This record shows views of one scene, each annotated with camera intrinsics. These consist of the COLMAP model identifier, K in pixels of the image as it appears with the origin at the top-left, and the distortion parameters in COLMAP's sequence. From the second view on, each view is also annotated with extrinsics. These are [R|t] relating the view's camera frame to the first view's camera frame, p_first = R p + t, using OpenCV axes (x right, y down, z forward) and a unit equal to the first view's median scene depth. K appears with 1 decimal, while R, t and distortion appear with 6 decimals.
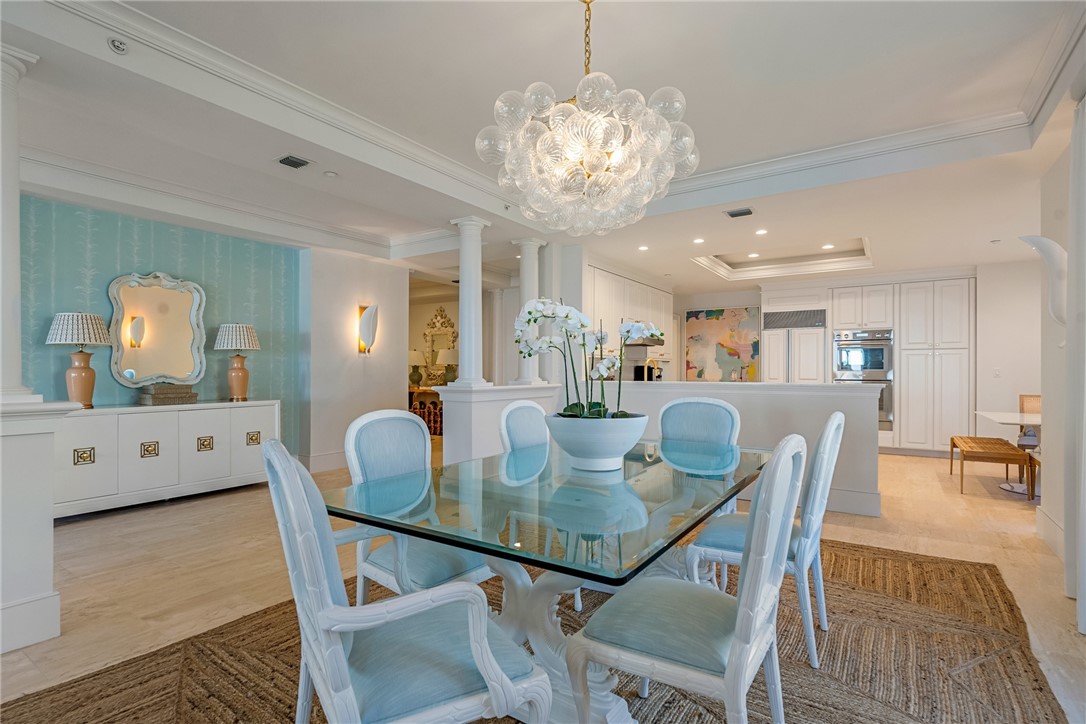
lens RADIAL K [[524.6, 0, 543.0], [0, 524.6, 362.0], [0, 0, 1]] dist [0.000667, 0.000436]
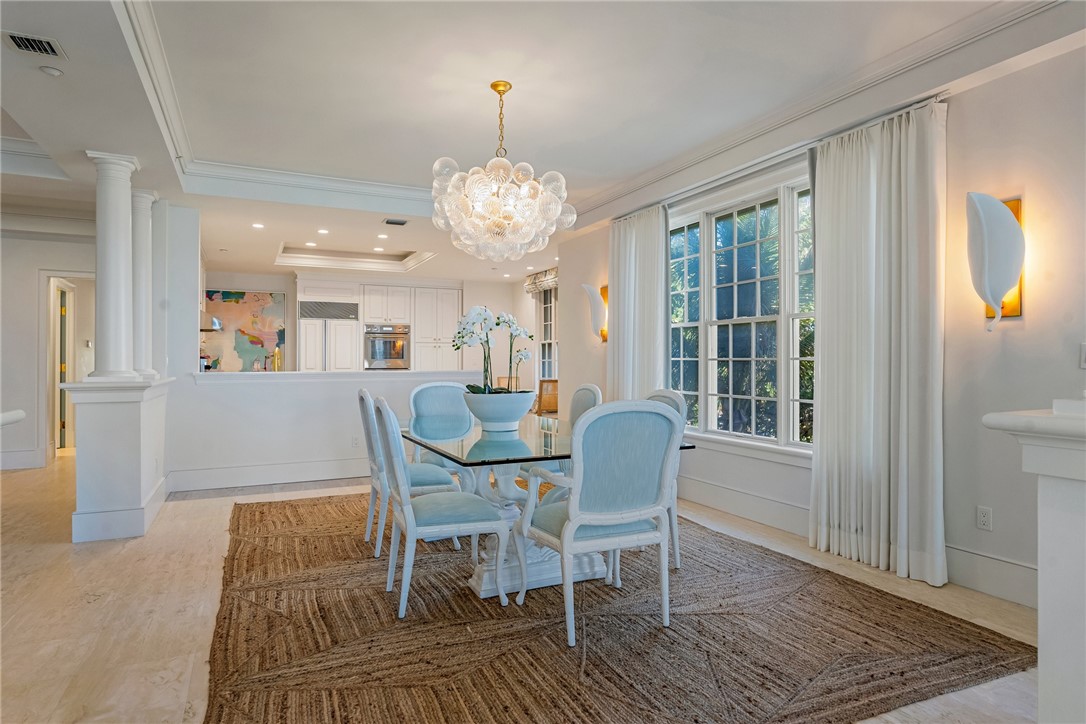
lens RADIAL K [[615.2, 0, 543.0], [0, 615.2, 362.0], [0, 0, 1]] dist [-0.001071, -0.000823]
pose [[0.508731, -0.006105, 0.860904, -0.337997], [-0.011166, 0.999844, 0.013688, -0.000735], [-0.860853, -0.016577, 0.508584, 0.020651]]
